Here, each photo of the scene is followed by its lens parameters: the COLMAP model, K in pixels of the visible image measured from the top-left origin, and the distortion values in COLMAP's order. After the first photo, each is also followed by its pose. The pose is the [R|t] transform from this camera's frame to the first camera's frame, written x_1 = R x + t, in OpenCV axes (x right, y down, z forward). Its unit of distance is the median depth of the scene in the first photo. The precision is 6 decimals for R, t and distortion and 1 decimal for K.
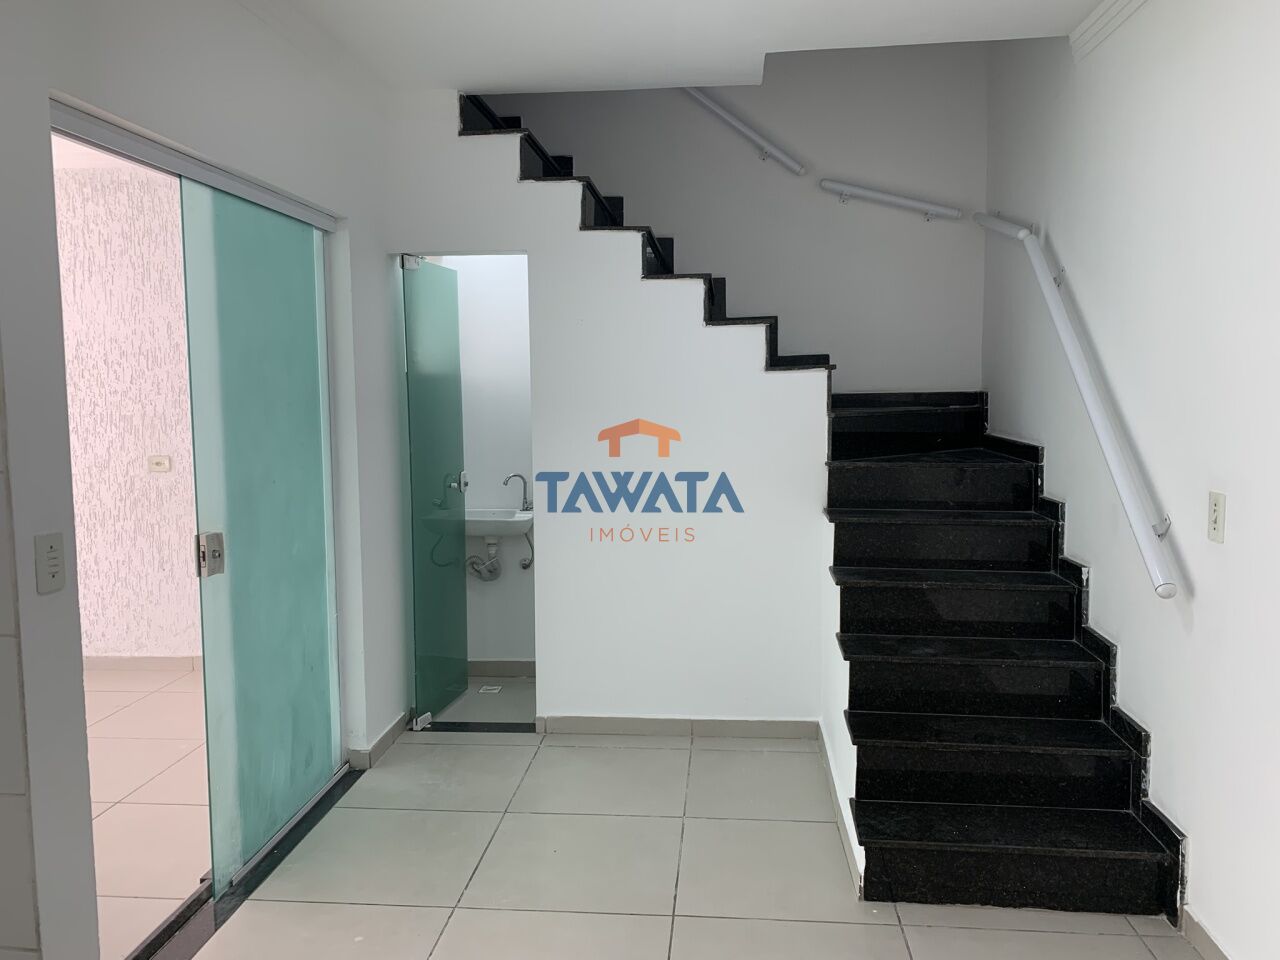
lens RADIAL K [[976.3, 0, 636.2], [0, 976.3, 474.0], [0, 0, 1]] dist [0.032382, -0.049002]
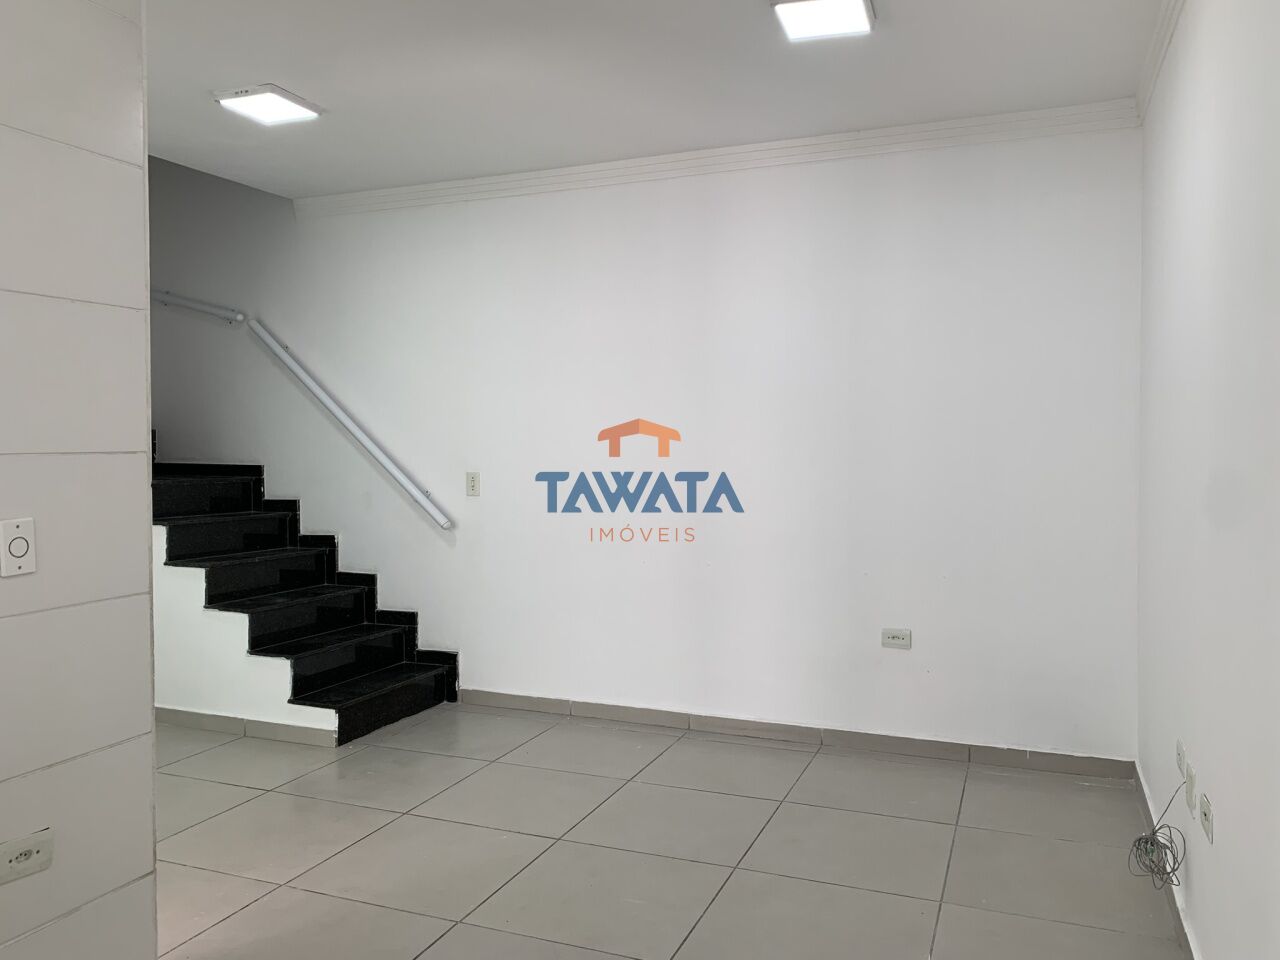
lens RADIAL K [[976.3, 0, 636.2], [0, 976.3, 474.0], [0, 0, 1]] dist [0.032382, -0.049002]
pose [[0.290830, -0.018989, 0.956586, -1.114461], [0.085685, 0.996303, -0.006273, 0.057515], [-0.952930, 0.083790, 0.291382, 0.067695]]
